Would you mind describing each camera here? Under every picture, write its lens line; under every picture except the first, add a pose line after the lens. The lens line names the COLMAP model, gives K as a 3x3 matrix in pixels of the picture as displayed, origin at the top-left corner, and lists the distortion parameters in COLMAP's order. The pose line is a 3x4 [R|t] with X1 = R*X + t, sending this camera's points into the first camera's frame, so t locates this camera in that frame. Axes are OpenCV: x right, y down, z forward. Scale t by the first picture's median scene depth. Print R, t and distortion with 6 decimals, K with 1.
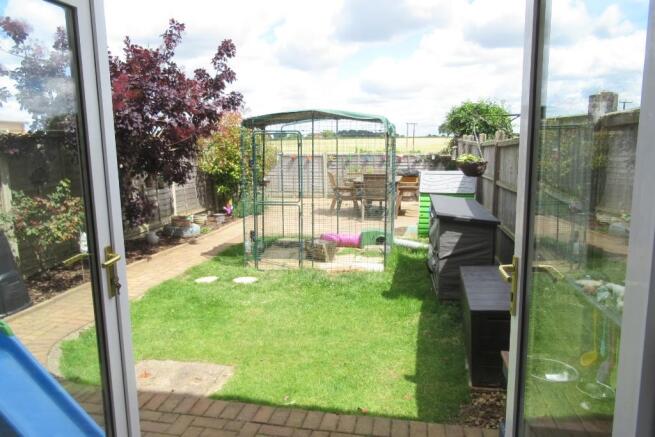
lens RADIAL K [[490.5, 0, 328.4], [0, 490.5, 218.5], [0, 0, 1]] dist [-0.006366, 0.000958]
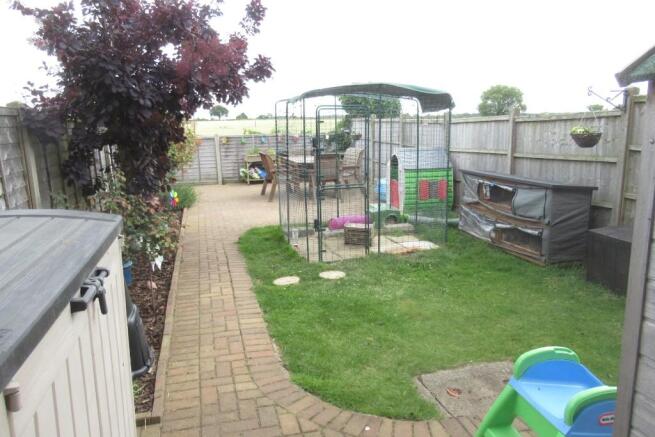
lens RADIAL K [[490.5, 0, 326.6], [0, 490.5, 217.2], [0, 0, 1]] dist [-0.006366, 0.000958]
pose [[0.896898, -0.089438, 0.433100, -0.564619], [0.076432, 0.995948, 0.047388, -0.021125], [-0.435584, -0.009400, 0.900099, 0.215274]]
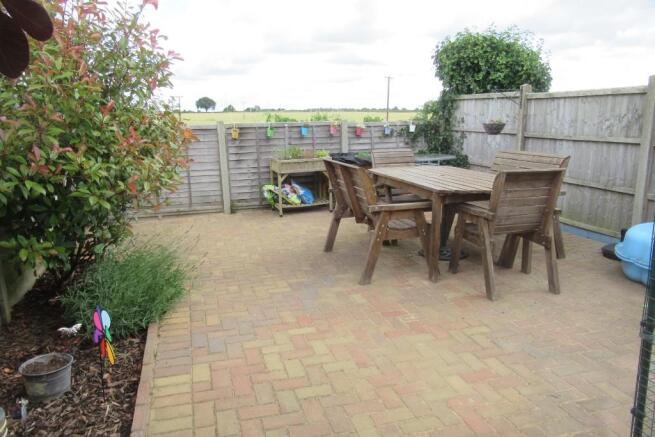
lens RADIAL K [[490.5, 0, 327.0], [0, 490.5, 220.8], [0, 0, 1]] dist [-0.006366, 0.000958]
pose [[0.885516, -0.100108, 0.453695, -0.353795], [0.076554, 0.994602, 0.070041, -0.150587], [-0.458258, -0.027291, 0.888400, 1.245555]]
